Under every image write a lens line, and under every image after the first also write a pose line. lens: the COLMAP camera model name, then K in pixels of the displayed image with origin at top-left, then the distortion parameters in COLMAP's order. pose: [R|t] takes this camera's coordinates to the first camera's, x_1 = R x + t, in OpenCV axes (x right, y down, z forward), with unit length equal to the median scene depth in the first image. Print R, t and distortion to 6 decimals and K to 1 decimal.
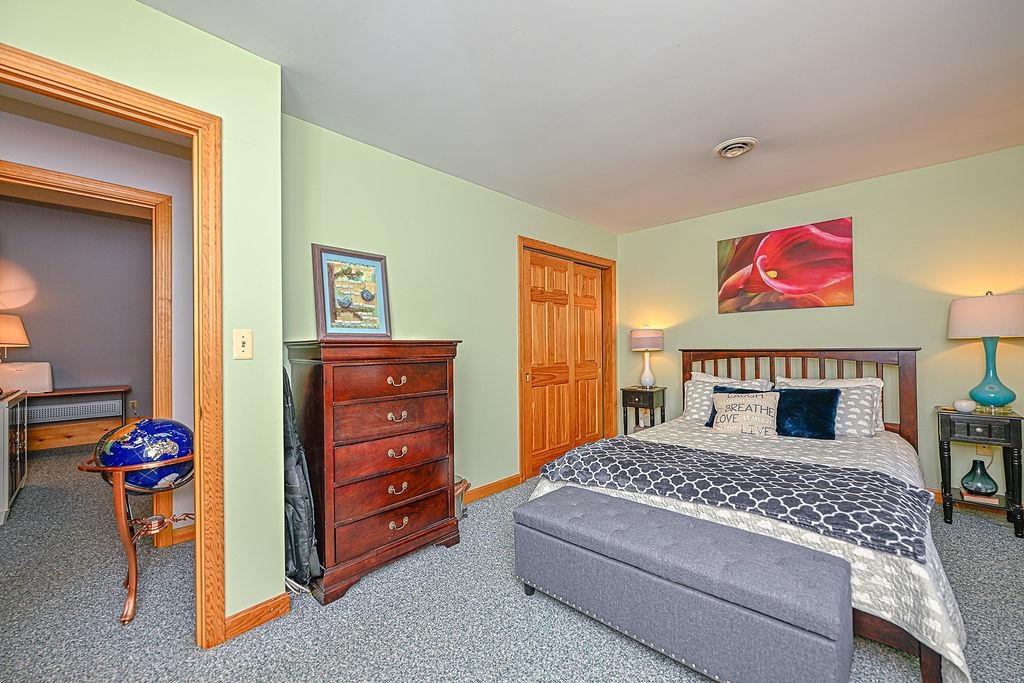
lens RADIAL K [[395.8, 0, 514.6], [0, 395.8, 343.6], [0, 0, 1]] dist [-0.000896, -0.000002]
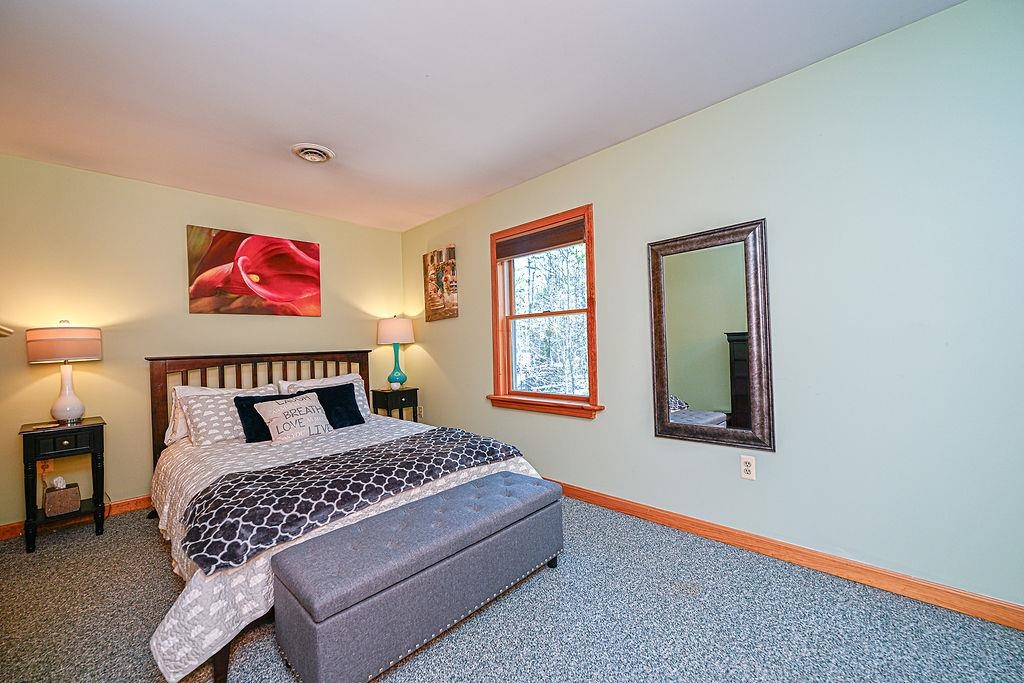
lens RADIAL K [[395.8, 0, 514.6], [0, 395.8, 343.6], [0, 0, 1]] dist [-0.000896, -0.000002]
pose [[0.028069, 0.012610, 0.999526, -0.318249], [0.019145, 0.999730, -0.013150, 0.012230], [-0.999423, 0.019505, 0.027820, 0.342288]]
